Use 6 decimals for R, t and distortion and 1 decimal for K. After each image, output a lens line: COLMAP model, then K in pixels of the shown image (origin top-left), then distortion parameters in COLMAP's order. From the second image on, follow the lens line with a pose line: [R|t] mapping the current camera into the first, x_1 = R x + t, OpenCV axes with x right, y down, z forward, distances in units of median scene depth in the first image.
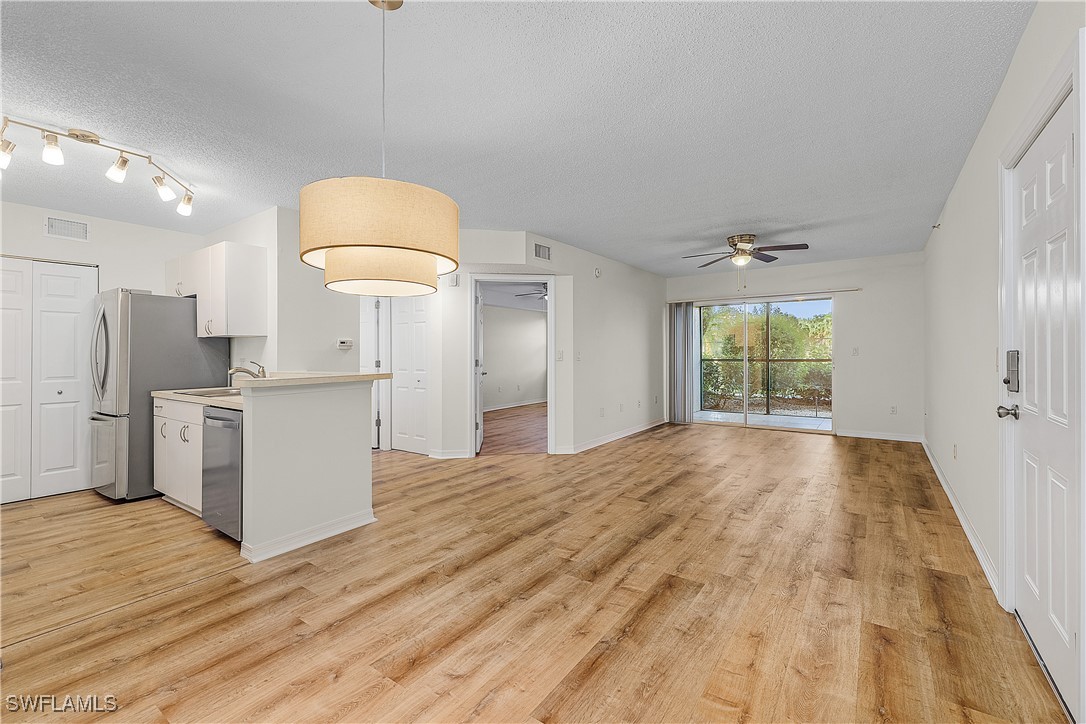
lens RADIAL K [[464.9, 0, 543.1], [0, 464.9, 351.1], [0, 0, 1]] dist [-0.001279, 0.001079]
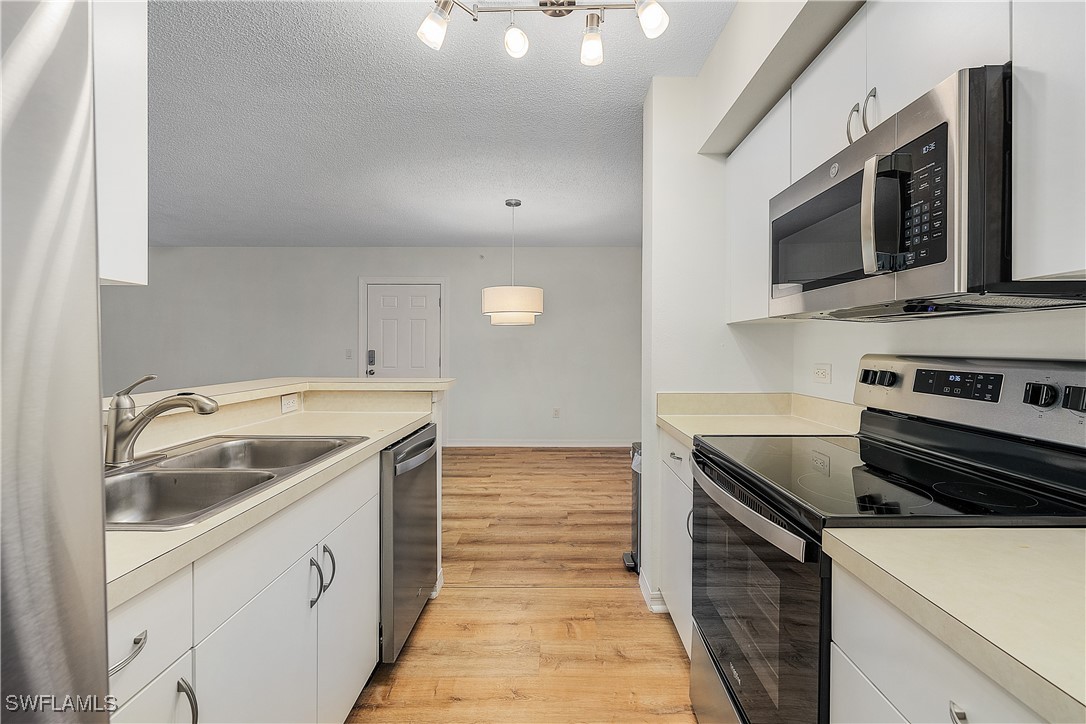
lens RADIAL K [[464.9, 0, 560.6], [0, 464.9, 347.6], [0, 0, 1]] dist [-0.001279, 0.001079]
pose [[-0.595332, 0.008094, 0.803439, -1.183239], [-0.001123, 0.999940, -0.010906, 0.007754], [-0.803479, -0.007394, -0.595288, 1.078860]]
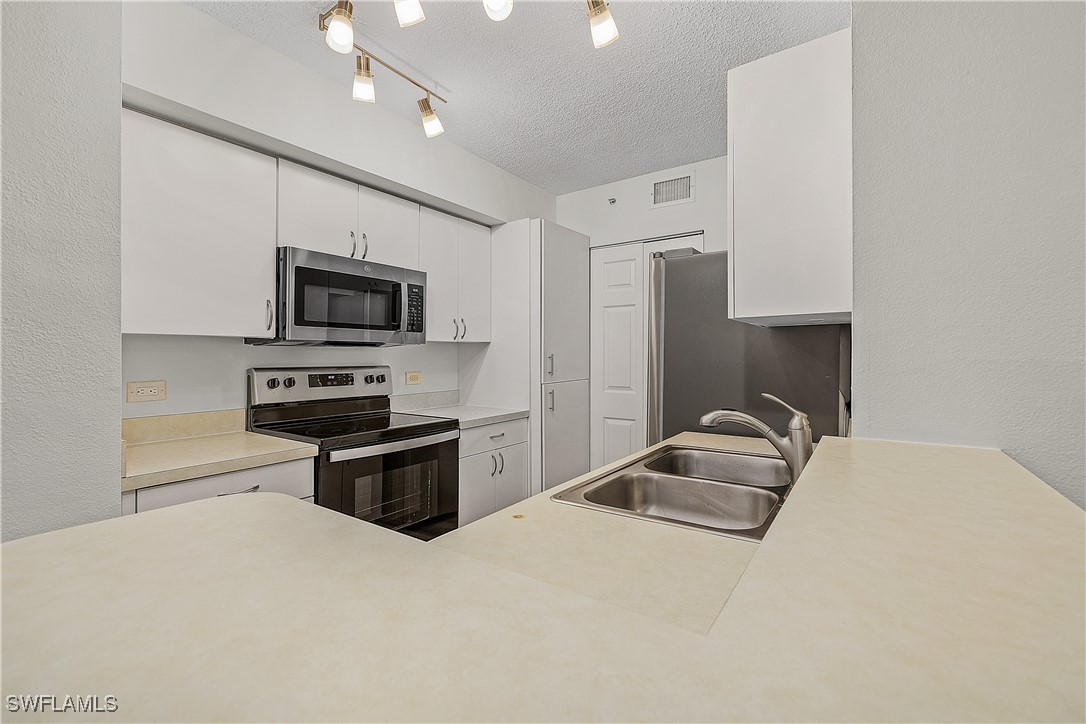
lens RADIAL K [[464.9, 0, 543.0], [0, 464.9, 349.8], [0, 0, 1]] dist [-0.001279, 0.001079]
pose [[0.019055, -0.001058, -0.999818, -0.344309], [0.007688, 0.999970, -0.000912, -0.012357], [0.999789, -0.007669, 0.019063, 0.941557]]
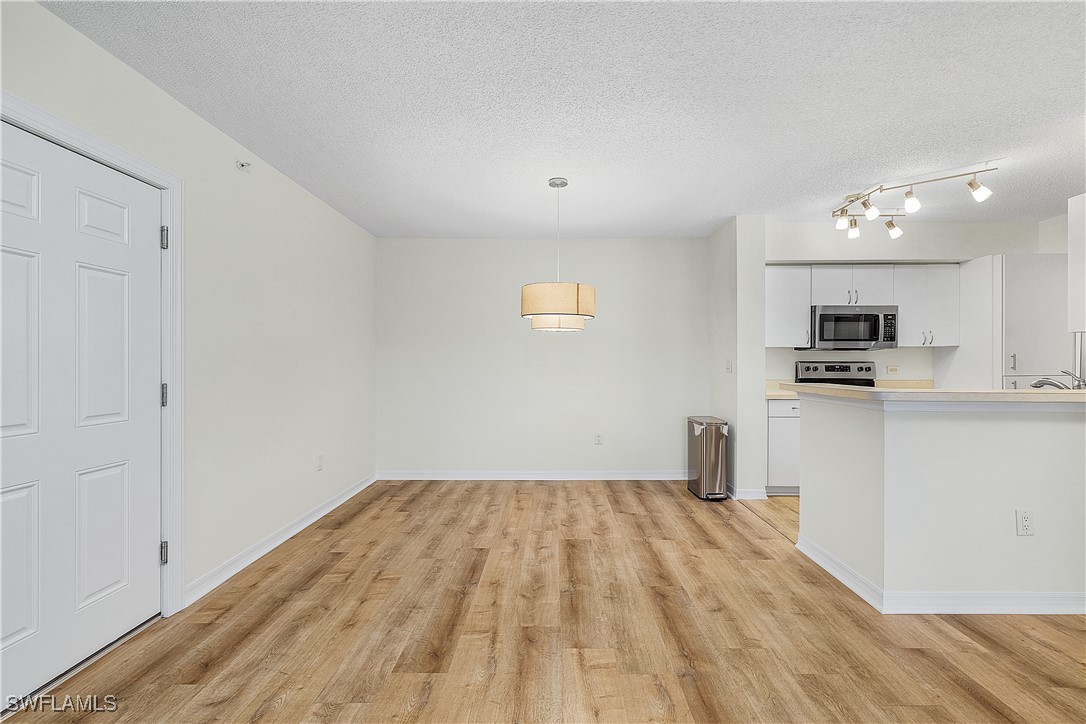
lens RADIAL K [[464.9, 0, 552.4], [0, 464.9, 363.7], [0, 0, 1]] dist [-0.001279, 0.001079]
pose [[-0.816191, 0.012361, -0.577650, 0.401874], [0.010574, 0.999923, 0.006455, -0.000410], [0.577685, -0.000840, -0.816259, 1.258393]]
